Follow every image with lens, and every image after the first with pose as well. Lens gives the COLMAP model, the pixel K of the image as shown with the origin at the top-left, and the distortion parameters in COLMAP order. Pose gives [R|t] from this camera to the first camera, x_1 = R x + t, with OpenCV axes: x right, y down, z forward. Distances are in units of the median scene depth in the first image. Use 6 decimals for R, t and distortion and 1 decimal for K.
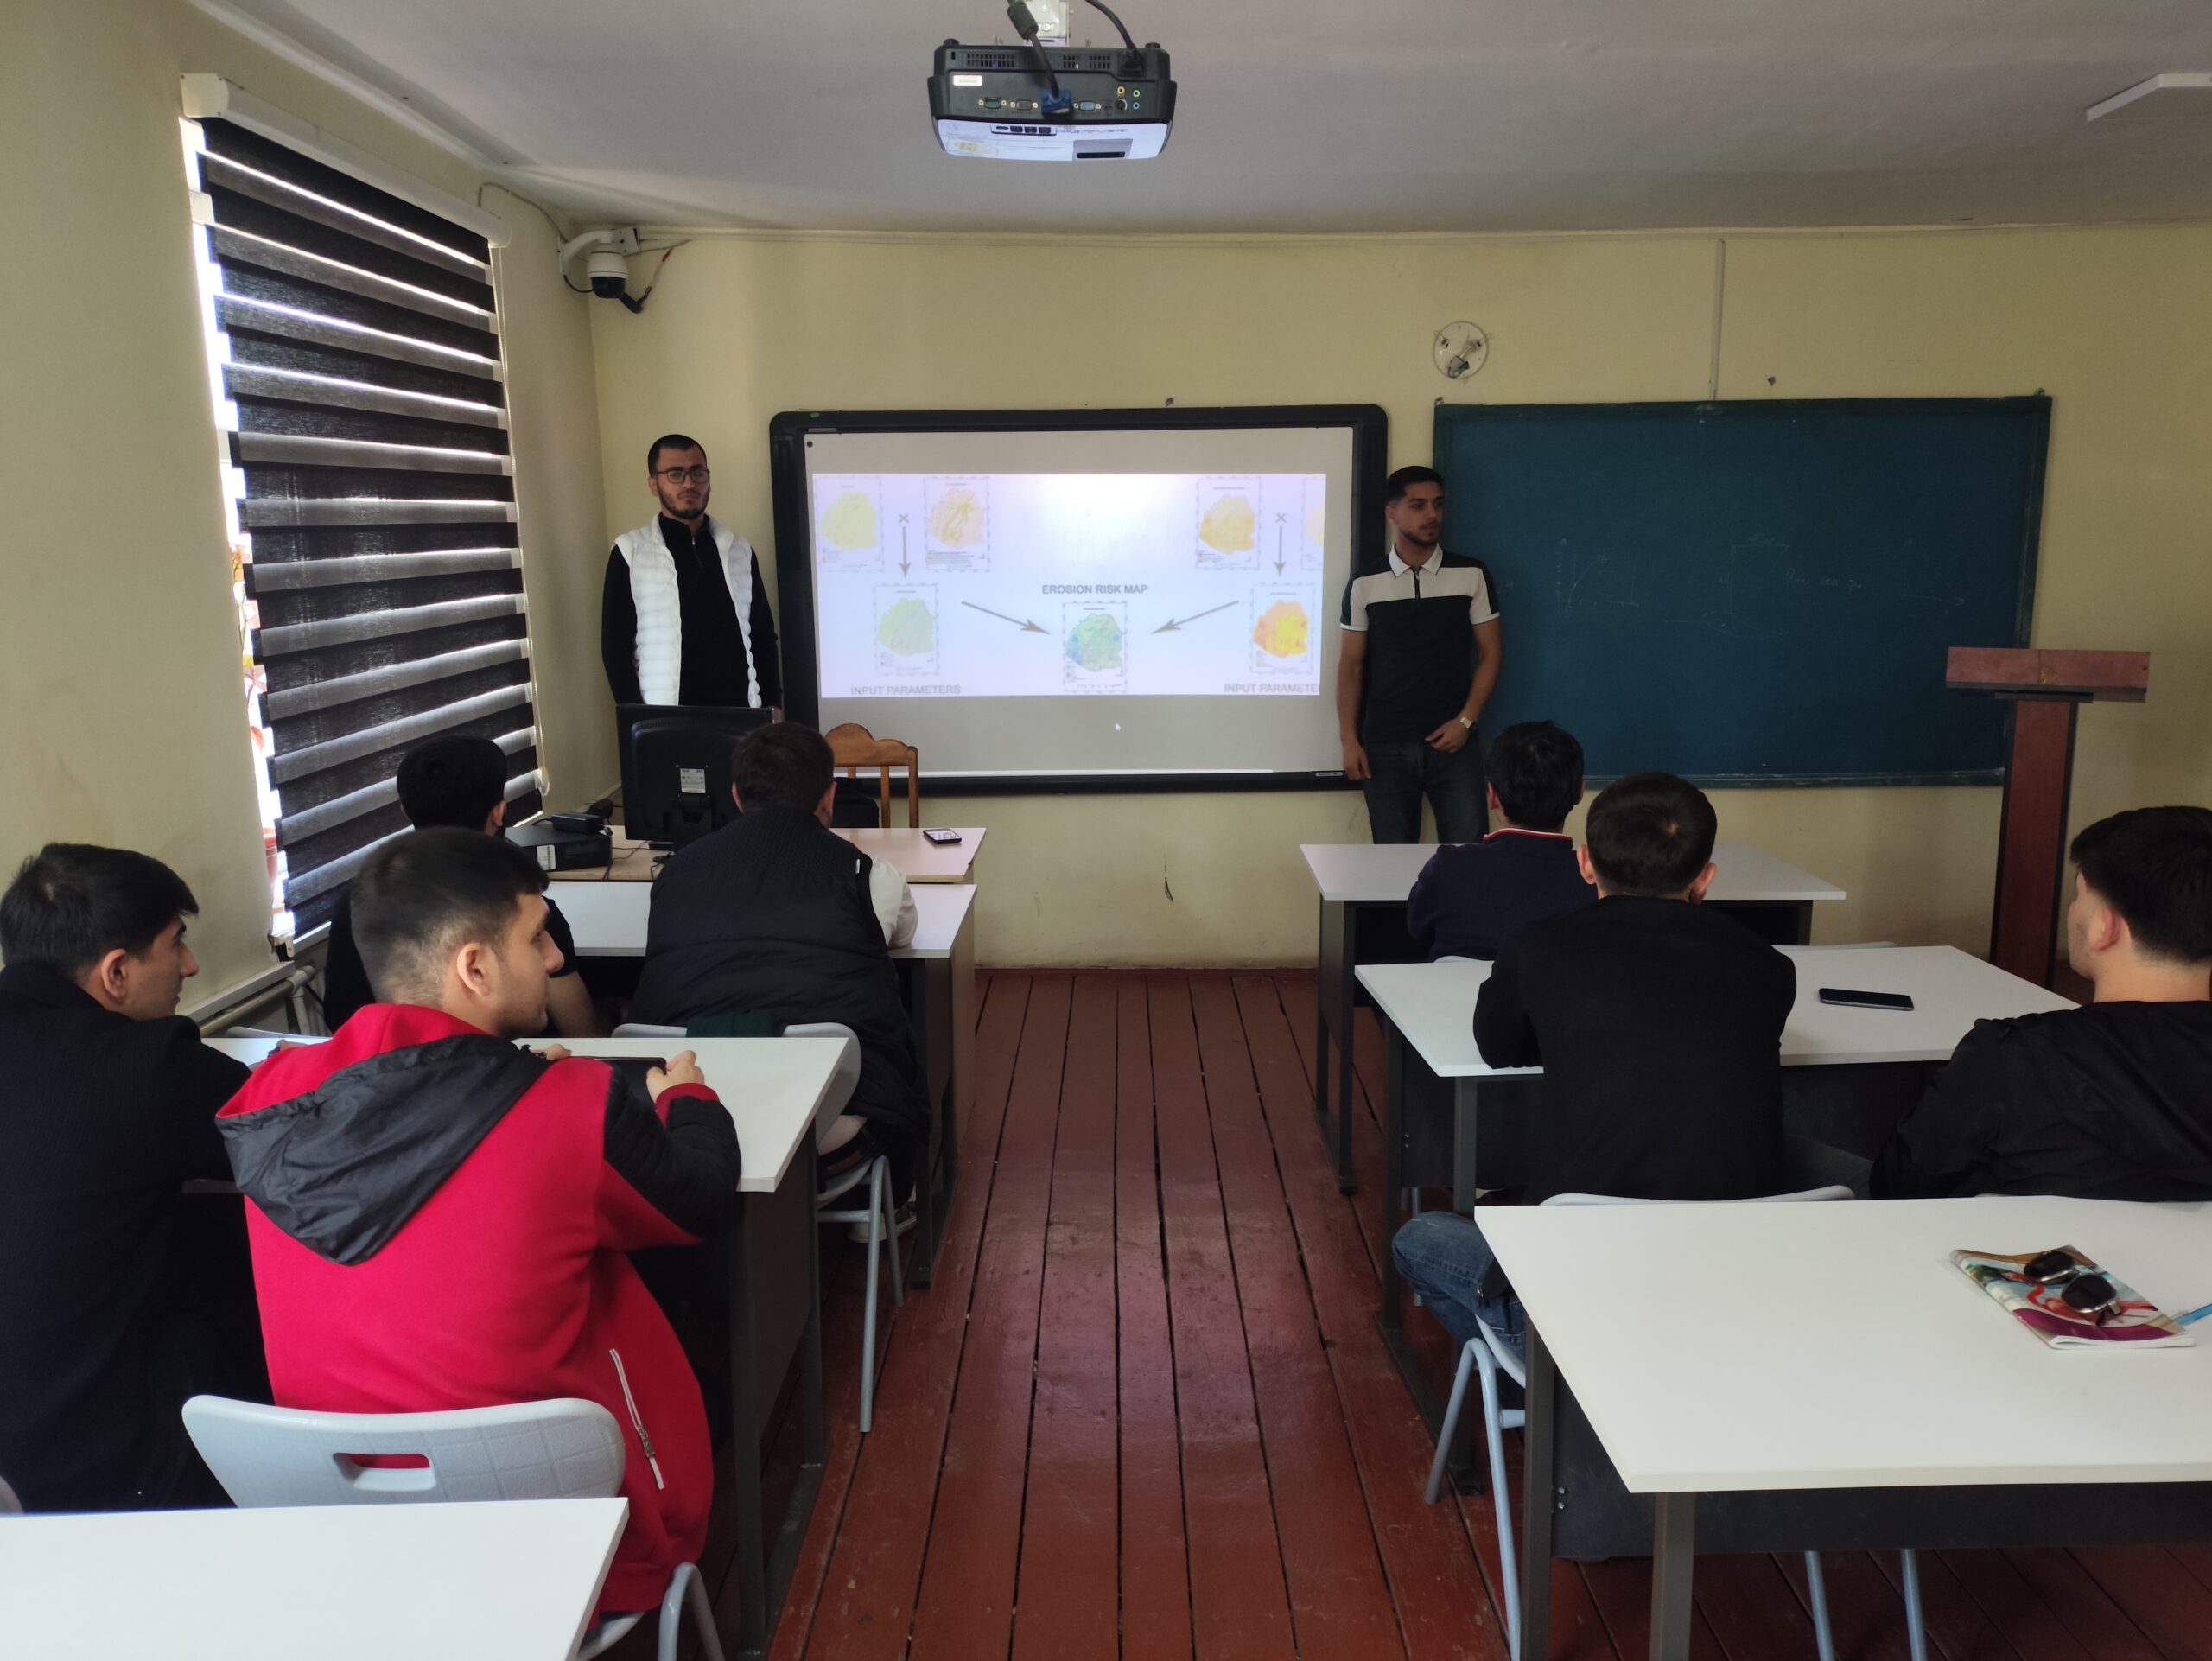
lens RADIAL K [[1644.5, 0, 1099.2], [0, 1644.5, 840.0], [0, 0, 1]] dist [0.053808, -0.019618]
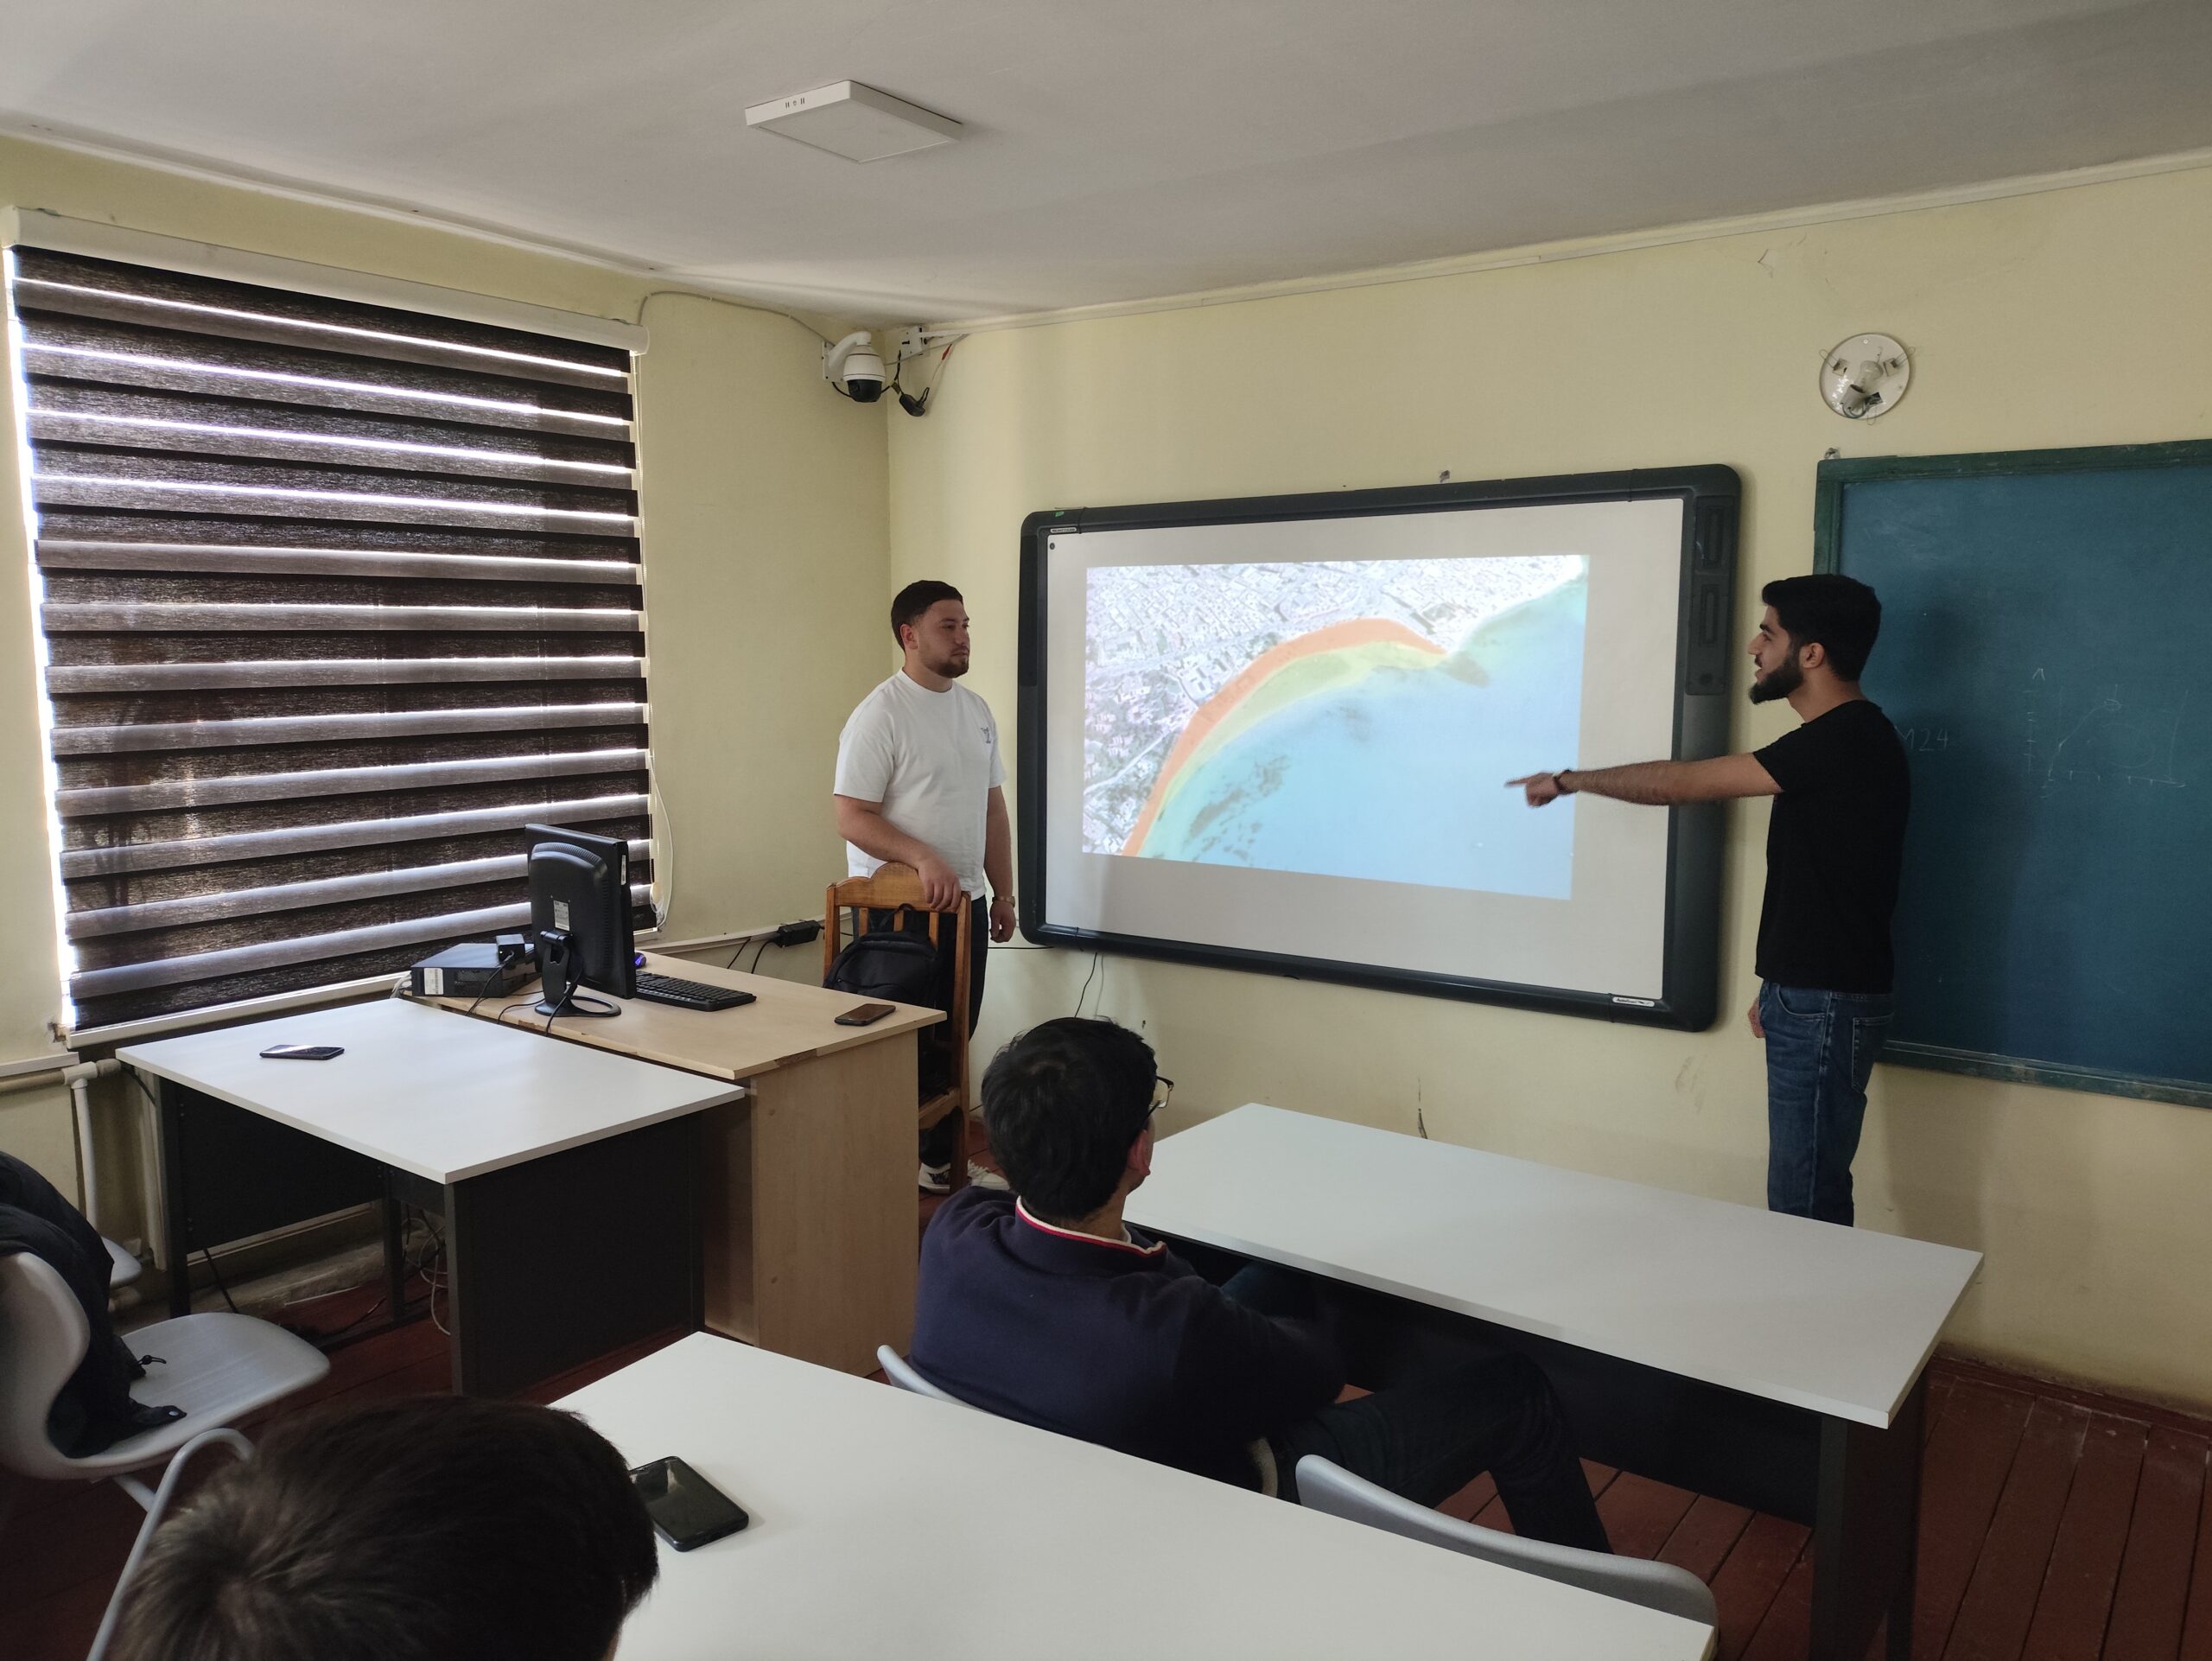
lens RADIAL K [[1644.5, 0, 1122.4], [0, 1644.5, 818.8], [0, 0, 1]] dist [0.053808, -0.019618]
pose [[0.810954, 0.070385, -0.580861, 0.377404], [-0.117072, 0.992183, -0.043220, -0.061296], [0.573278, 0.103052, 0.812855, 0.322130]]
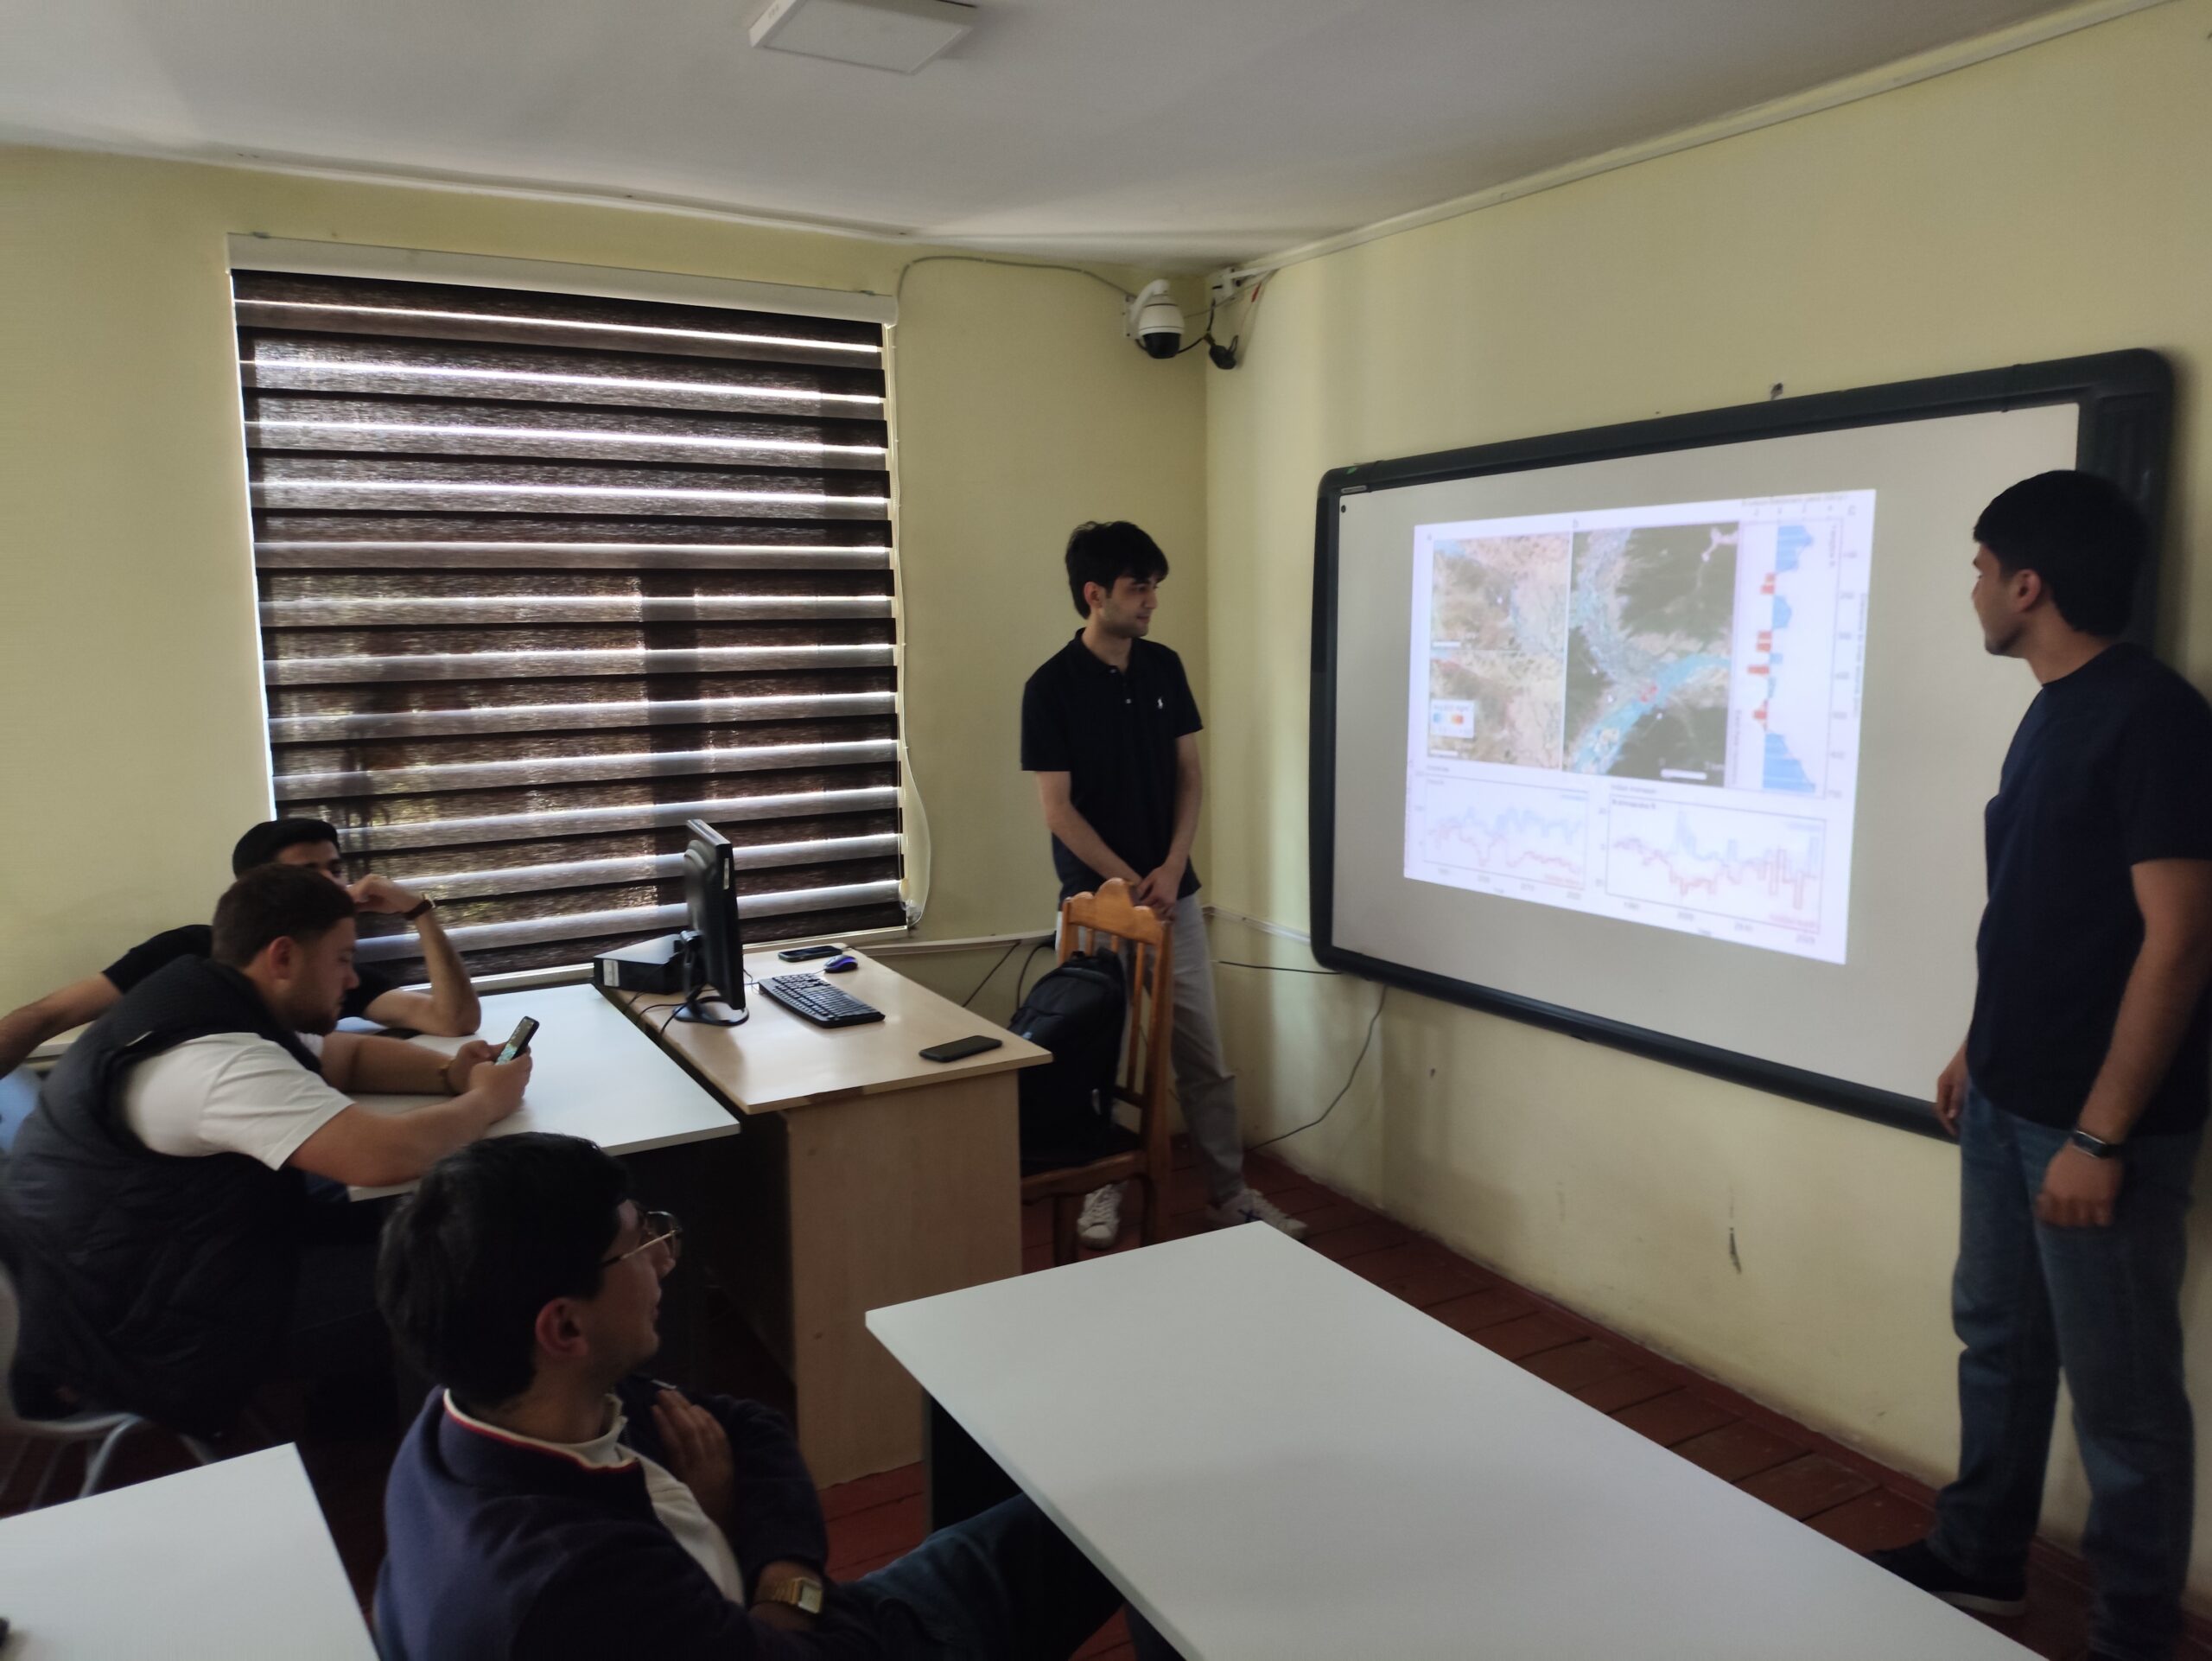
lens RADIAL K [[1644.5, 0, 1111.3], [0, 1644.5, 832.2], [0, 0, 1]] dist [0.053808, -0.019618]
pose [[0.497831, 0.108272, -0.860489, 0.436380], [-0.155048, 0.987303, 0.034527, -0.103874], [0.853302, 0.116229, 0.508298, 0.545904]]
